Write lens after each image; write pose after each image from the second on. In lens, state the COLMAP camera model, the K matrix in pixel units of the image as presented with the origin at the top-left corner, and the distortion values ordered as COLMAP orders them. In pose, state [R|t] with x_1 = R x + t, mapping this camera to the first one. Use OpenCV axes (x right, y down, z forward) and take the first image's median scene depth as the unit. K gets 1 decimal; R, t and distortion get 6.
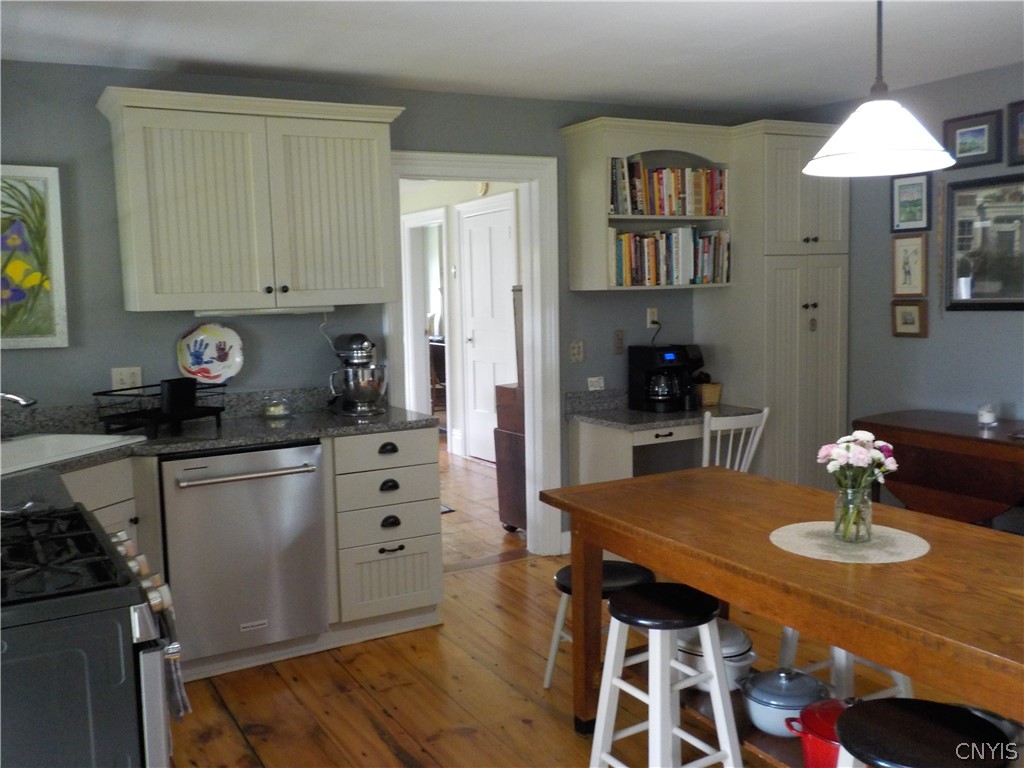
lens RADIAL K [[944.1, 0, 512.7], [0, 944.1, 388.3], [0, 0, 1]] dist [0.030771, 0.000000]
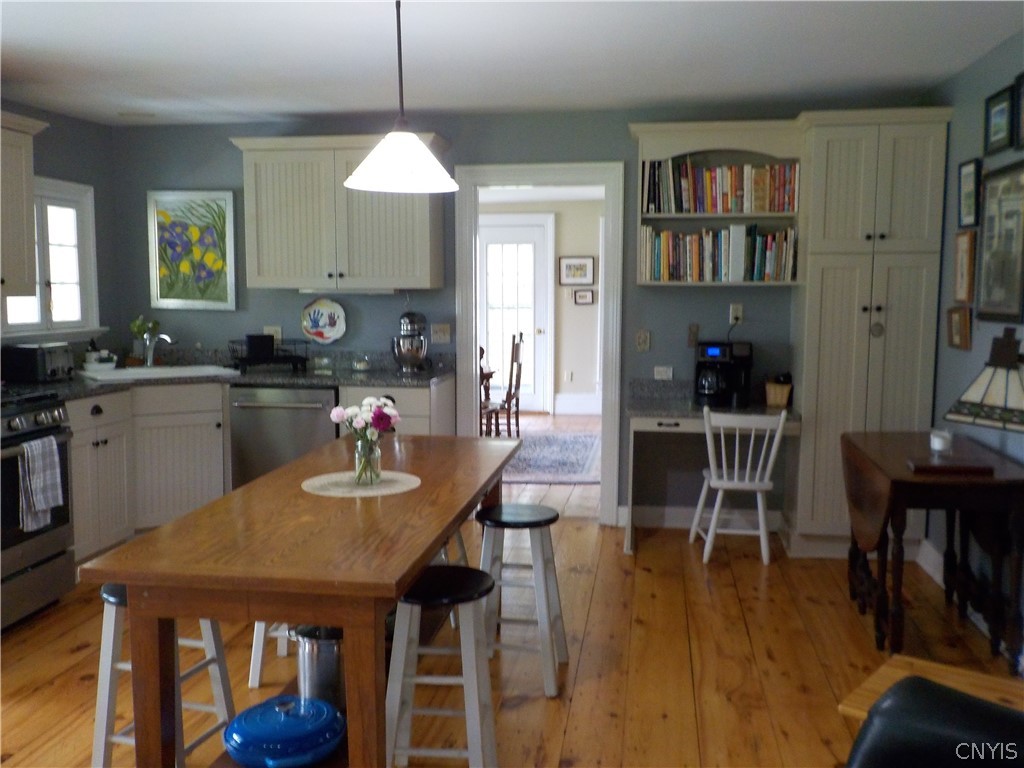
lens RADIAL K [[944.1, 0, 514.9], [0, 944.1, 378.5], [0, 0, 1]] dist [0.030771, 0.000000]
pose [[0.786912, 0.091471, -0.610247, 0.644156], [-0.090480, 0.995367, 0.032524, -0.019383], [0.610395, 0.029622, 0.791543, 0.065959]]
